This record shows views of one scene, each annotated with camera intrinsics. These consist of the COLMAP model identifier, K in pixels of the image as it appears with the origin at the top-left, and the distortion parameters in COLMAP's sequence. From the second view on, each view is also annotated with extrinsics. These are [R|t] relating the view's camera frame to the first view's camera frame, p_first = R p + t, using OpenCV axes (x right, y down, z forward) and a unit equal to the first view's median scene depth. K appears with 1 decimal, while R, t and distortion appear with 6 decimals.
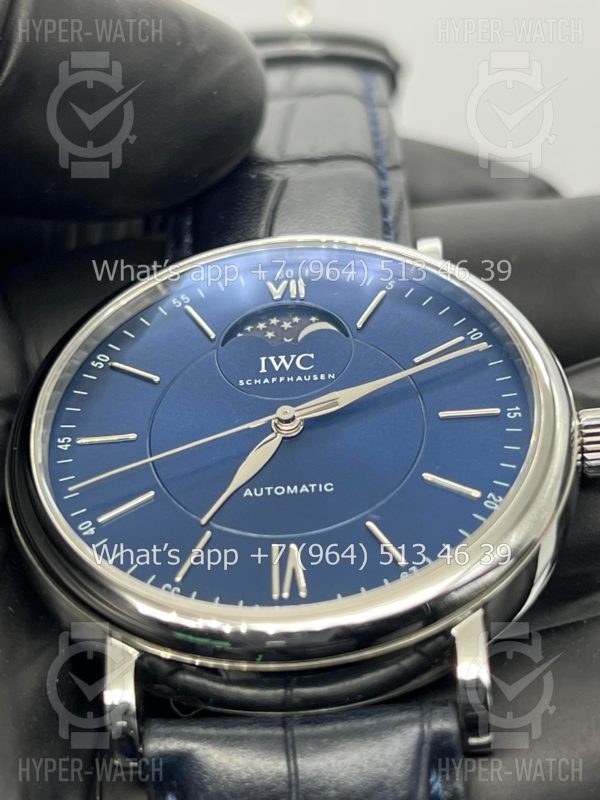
lens RADIAL K [[1890.5, 0, 300.1], [0, 1890.5, 401.5], [0, 0, 1]] dist [0.234719, 0.000000]
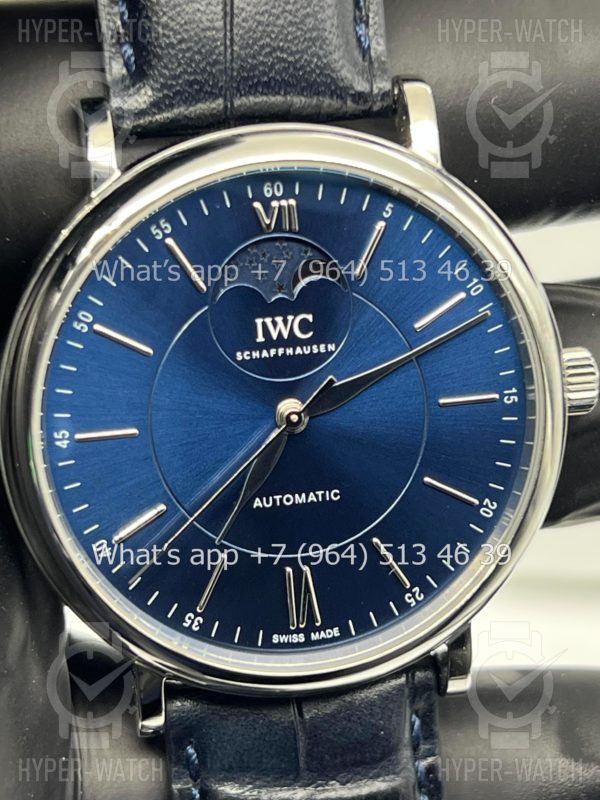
lens RADIAL K [[1890.5, 0, 293.8], [0, 1890.5, 380.8], [0, 0, 1]] dist [0.234719, 0.000000]
pose [[0.966493, -0.086902, 0.241536, -0.240552], [-0.128601, 0.650425, 0.748604, -0.734251], [-0.222157, -0.754582, 0.617456, 0.399446]]
